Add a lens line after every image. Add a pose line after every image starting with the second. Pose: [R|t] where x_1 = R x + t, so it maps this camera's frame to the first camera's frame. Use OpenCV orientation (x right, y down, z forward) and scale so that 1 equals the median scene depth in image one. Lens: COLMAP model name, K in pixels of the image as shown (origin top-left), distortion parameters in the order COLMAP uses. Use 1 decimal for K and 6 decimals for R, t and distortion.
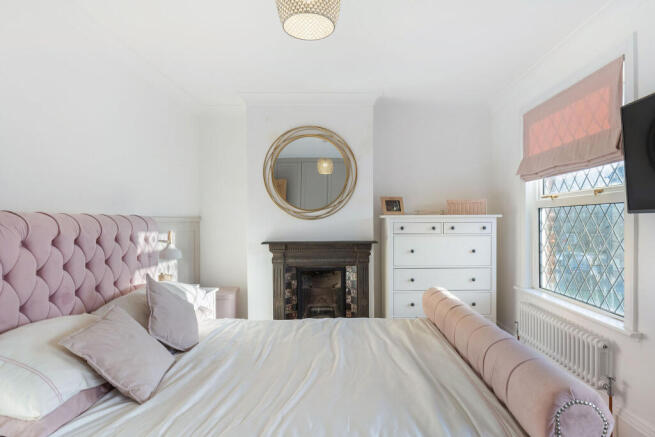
lens RADIAL K [[357.0, 0, 328.6], [0, 357.0, 223.1], [0, 0, 1]] dist [0.021671, -0.001905]
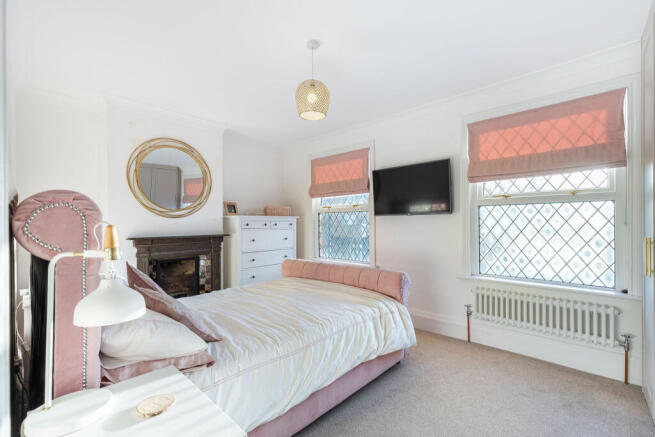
lens RADIAL K [[305.7, 0, 325.7], [0, 305.7, 217.9], [0, 0, 1]] dist [0.034126, -0.000007]
pose [[0.683861, 0.014213, 0.729474, -0.455831], [0.006628, 0.999648, -0.025690, 0.019685], [-0.729583, 0.022403, 0.683526, -0.071934]]
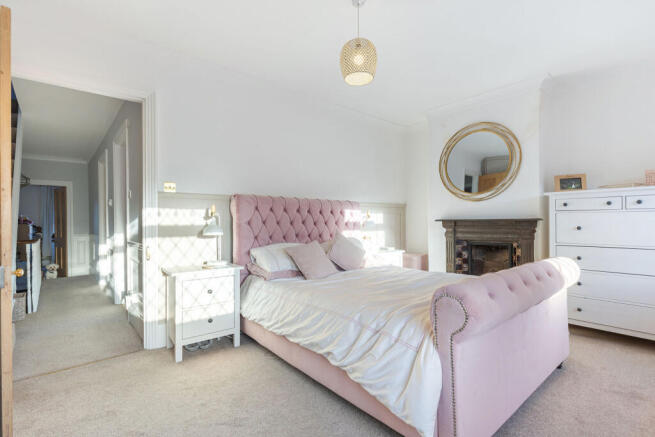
lens RADIAL K [[305.7, 0, 330.6], [0, 305.7, 218.5], [0, 0, 1]] dist [0.034126, -0.000007]
pose [[0.678711, -0.003442, -0.734397, 0.377644], [-0.004212, 0.999954, -0.008580, 0.059385], [0.734393, 0.008917, 0.678666, -0.059209]]
